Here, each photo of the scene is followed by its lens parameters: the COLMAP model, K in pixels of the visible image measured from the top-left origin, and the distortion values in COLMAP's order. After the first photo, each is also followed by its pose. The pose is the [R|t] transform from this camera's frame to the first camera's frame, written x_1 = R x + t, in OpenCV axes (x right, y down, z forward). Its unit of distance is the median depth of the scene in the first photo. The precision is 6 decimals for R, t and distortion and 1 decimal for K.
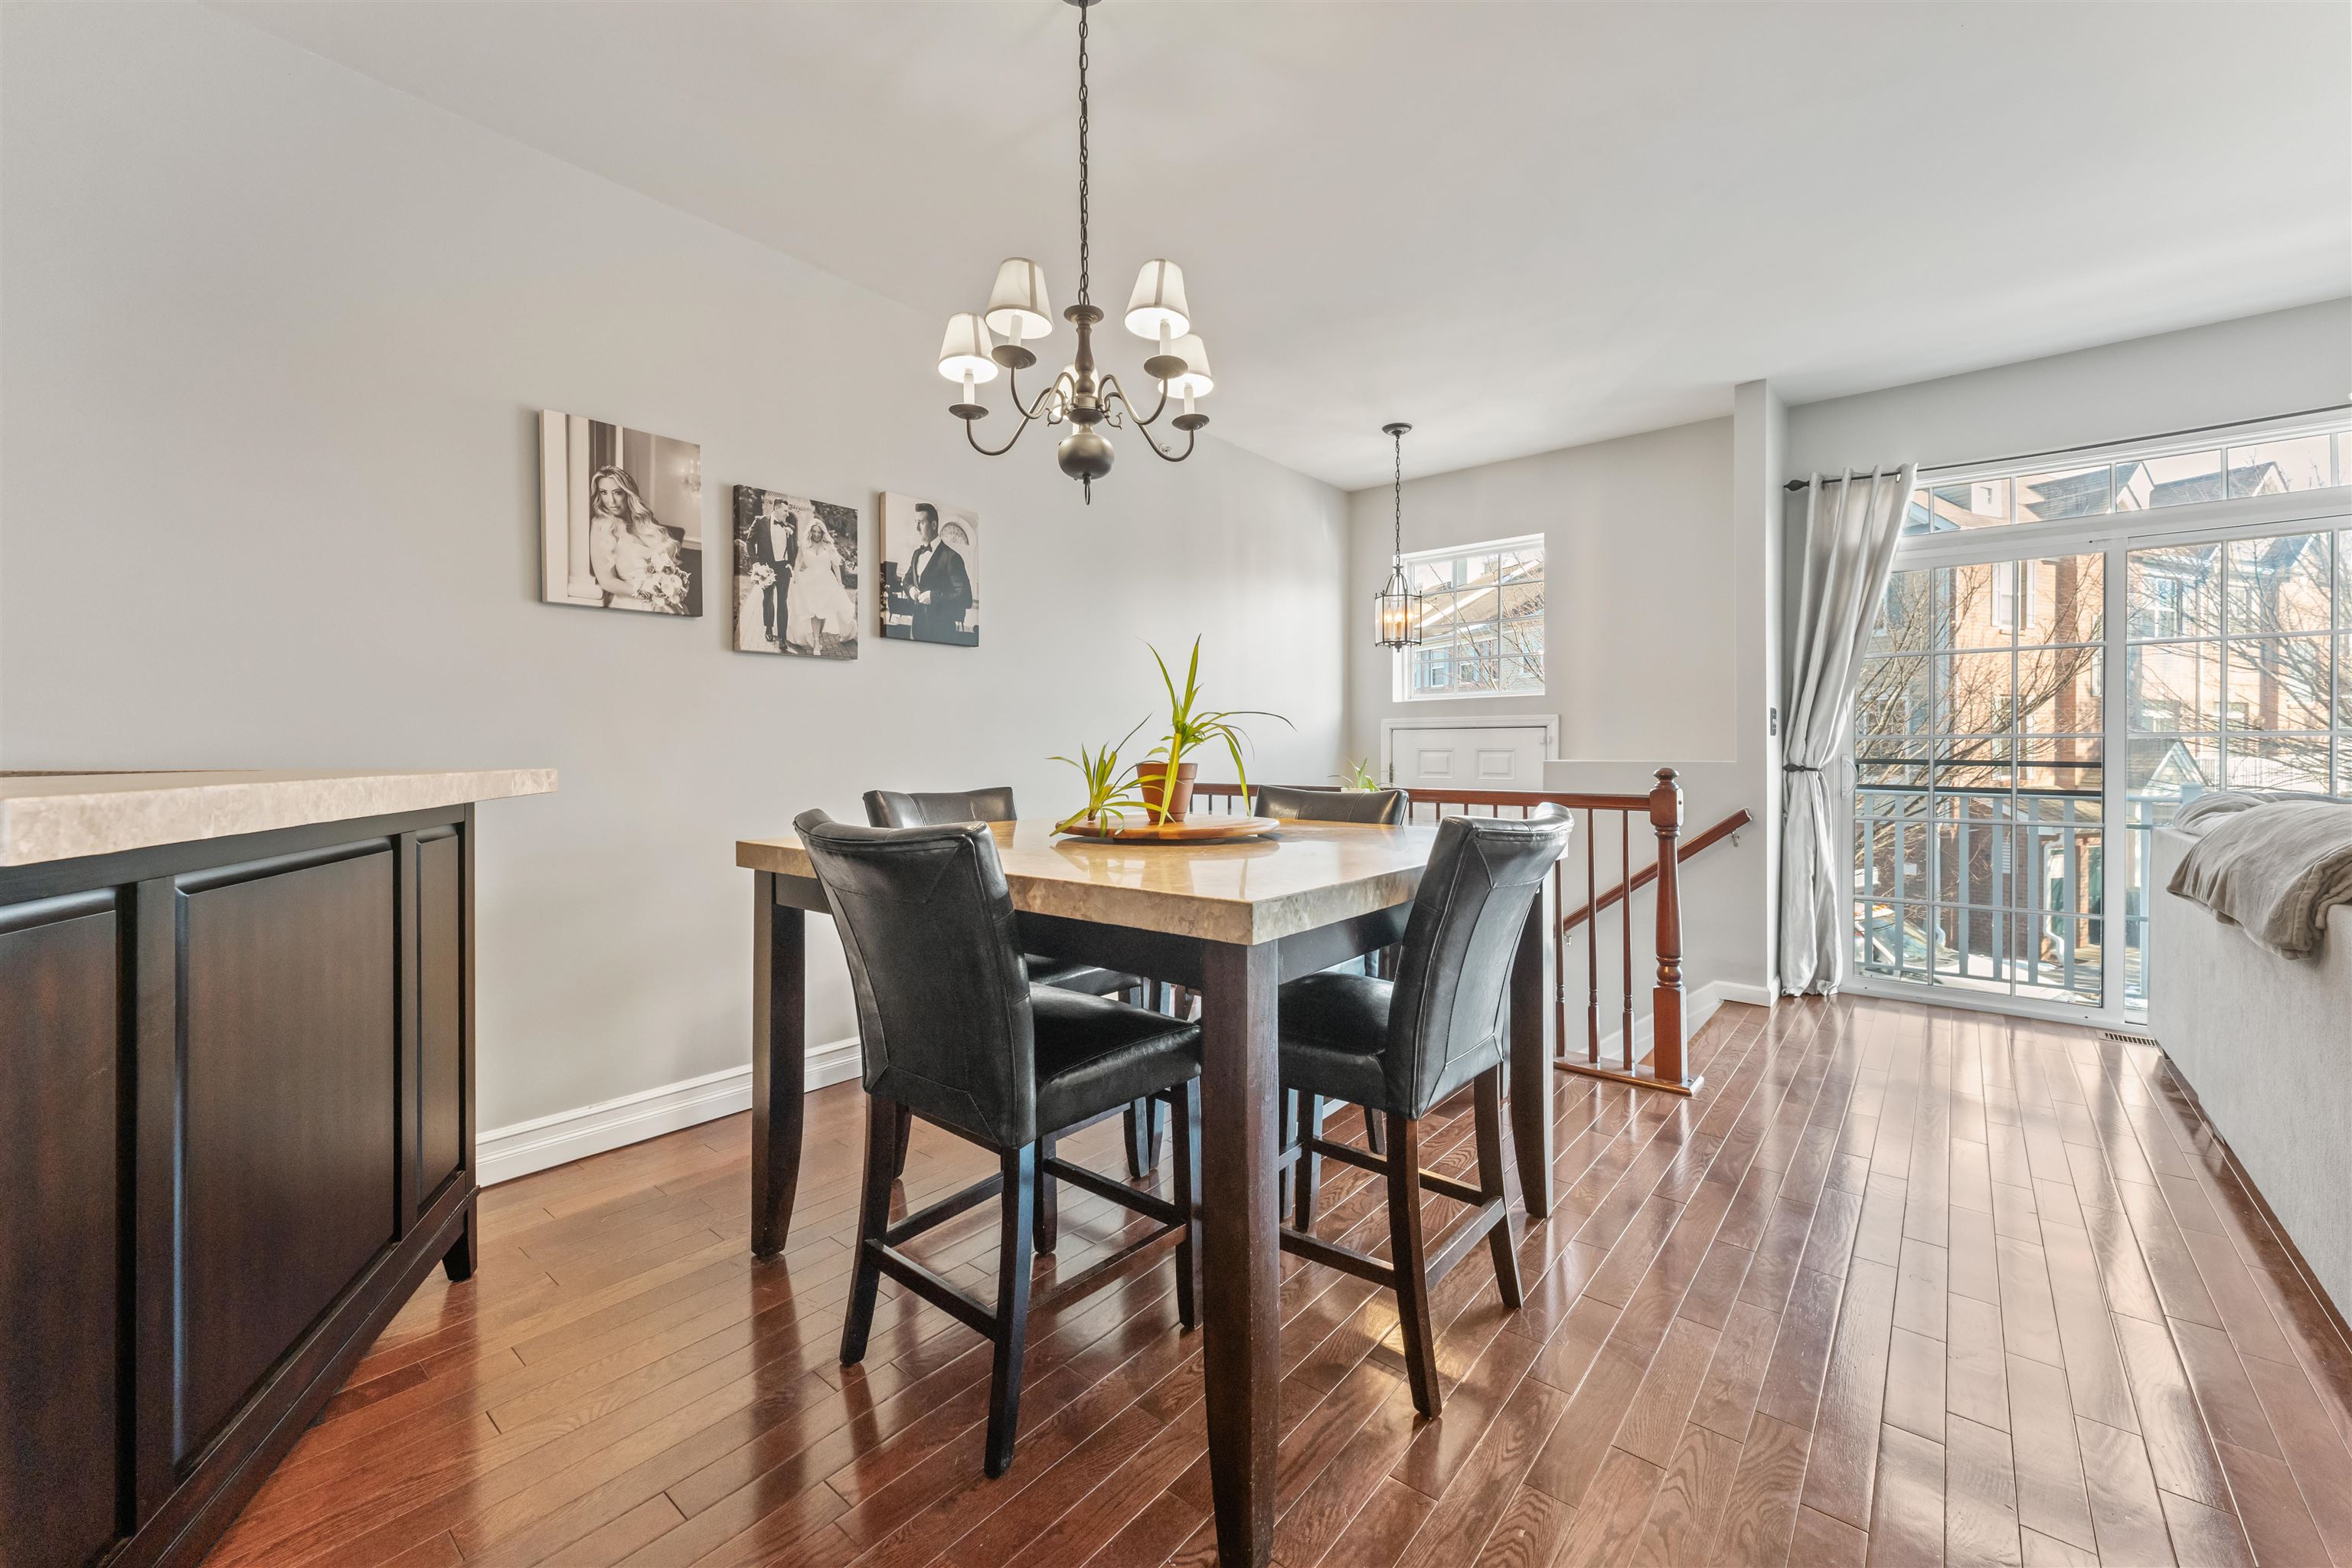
lens RADIAL K [[928.4, 0, 1167.8], [0, 928.4, 759.3], [0, 0, 1]] dist [-0.001546, 0.000925]
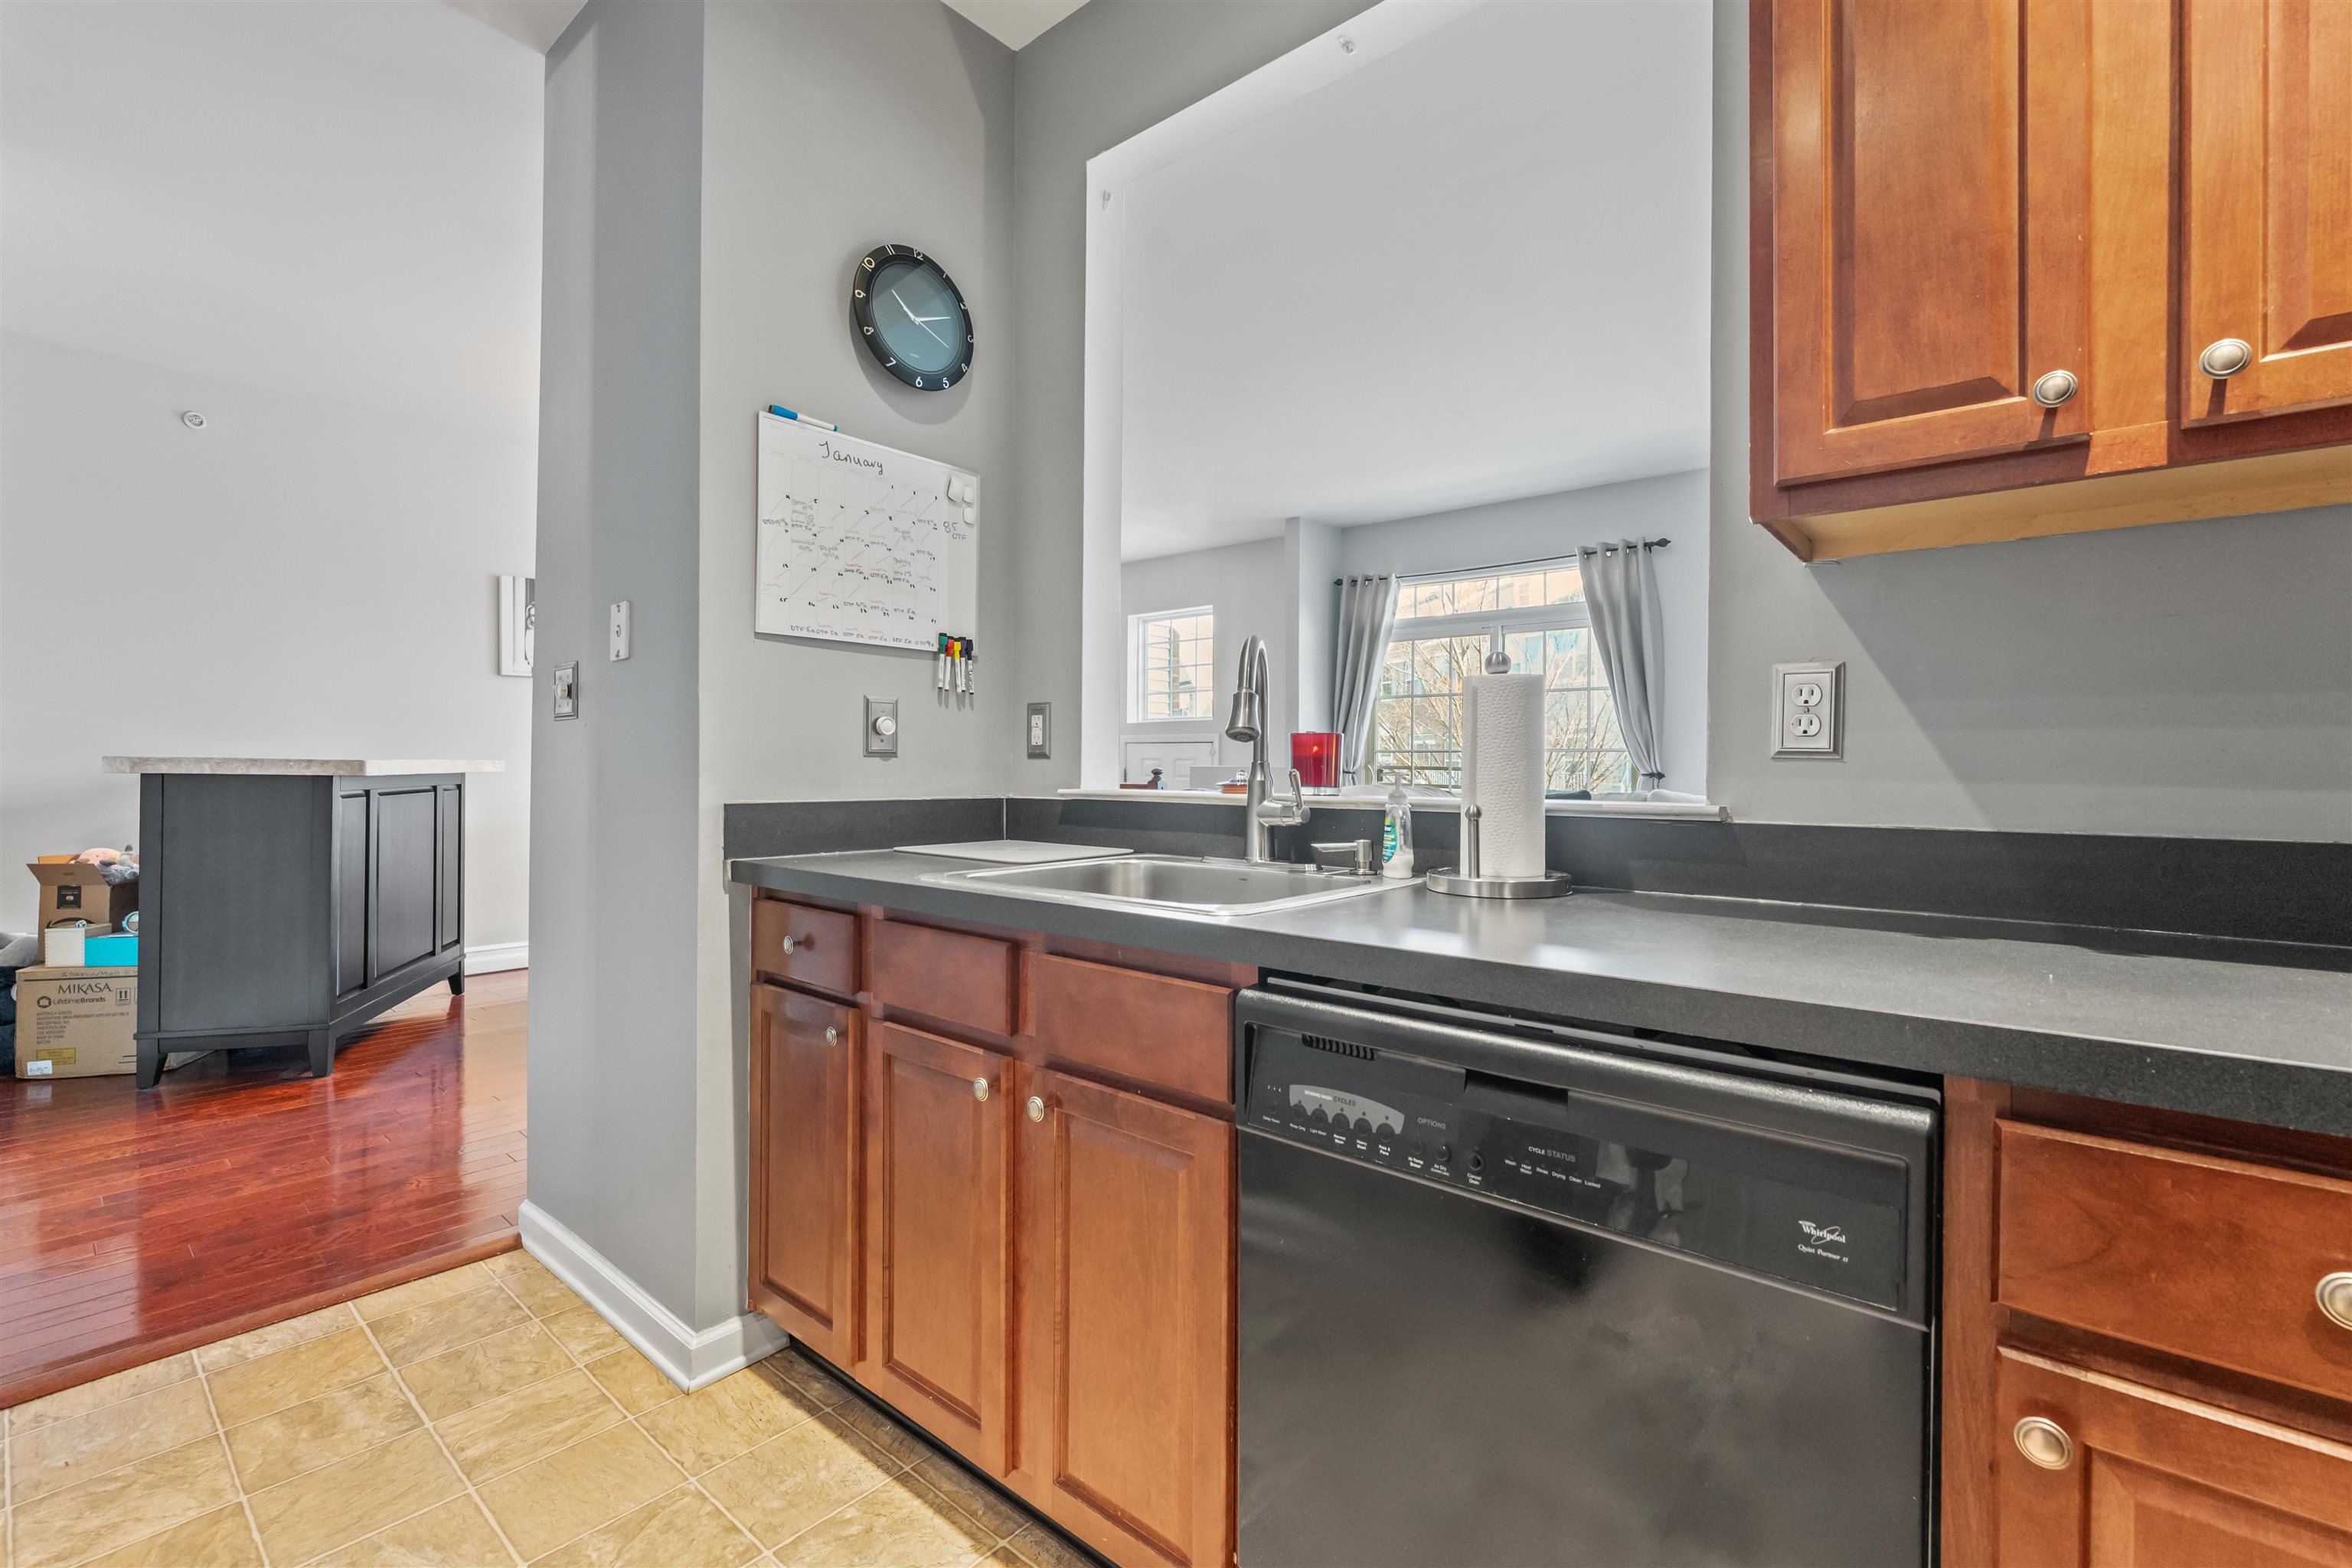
lens RADIAL K [[985.7, 0, 1181.4], [0, 985.7, 767.1], [0, 0, 1]] dist [-0.020254, -0.000041]
pose [[0.999981, 0.005330, 0.003046, 0.574934], [-0.005307, 0.999959, -0.007349, 0.021455], [-0.003085, 0.007333, 0.999968, -0.802478]]
